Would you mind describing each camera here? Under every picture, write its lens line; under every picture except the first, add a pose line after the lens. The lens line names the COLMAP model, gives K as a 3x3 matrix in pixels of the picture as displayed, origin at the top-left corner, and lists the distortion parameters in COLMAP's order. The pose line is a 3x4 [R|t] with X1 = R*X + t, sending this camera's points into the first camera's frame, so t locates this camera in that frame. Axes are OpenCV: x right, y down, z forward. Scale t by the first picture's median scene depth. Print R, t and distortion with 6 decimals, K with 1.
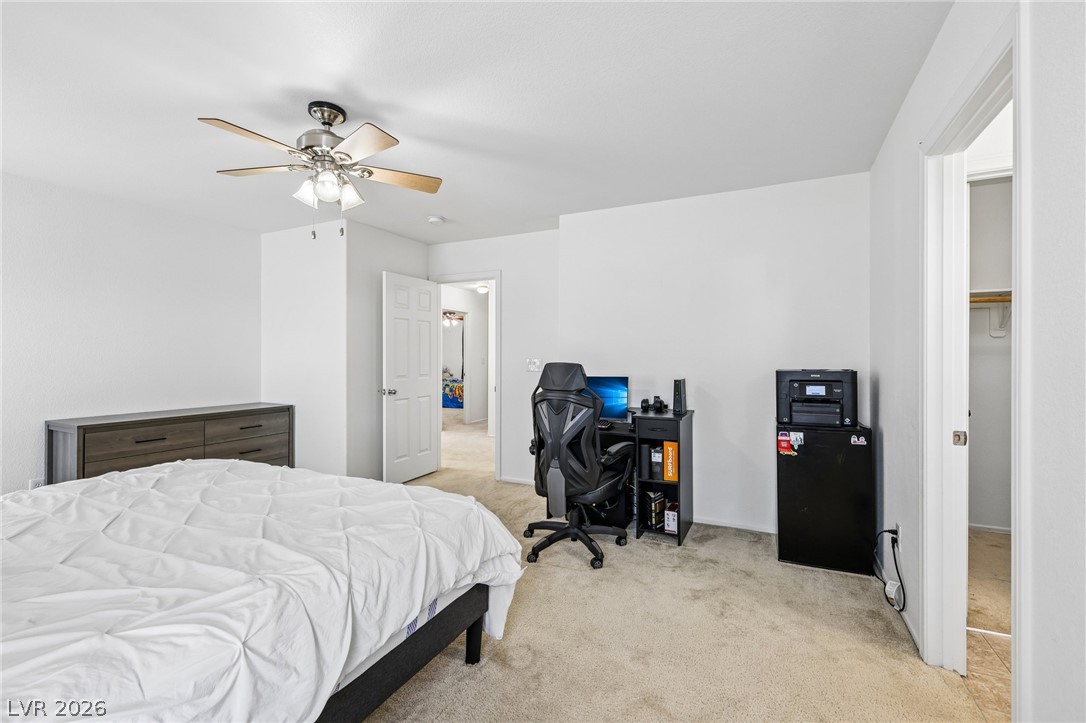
lens RADIAL K [[475.5, 0, 542.8], [0, 475.5, 355.7], [0, 0, 1]] dist [0.002823, 0.000537]
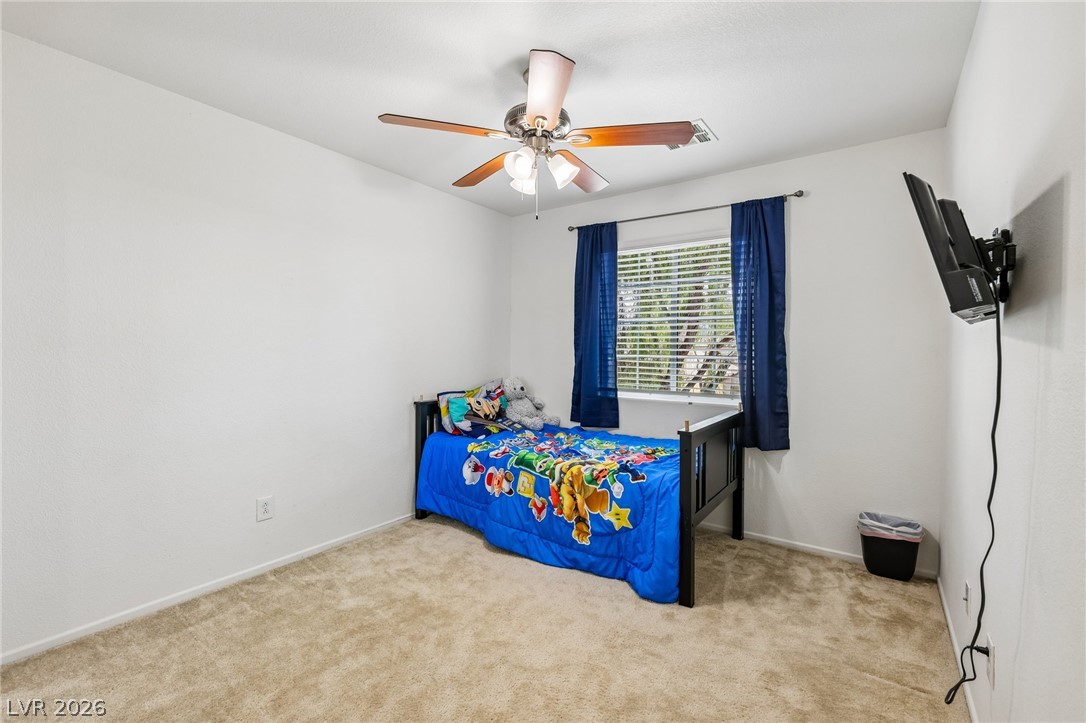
lens RADIAL K [[475.5, 0, 543.6], [0, 475.5, 357.5], [0, 0, 1]] dist [0.002823, 0.000537]
pose [[0.986480, 0.005412, -0.163793, -0.151449], [-0.004468, 0.999971, 0.006131, 0.004461], [0.163821, -0.005316, 0.986476, 0.757575]]
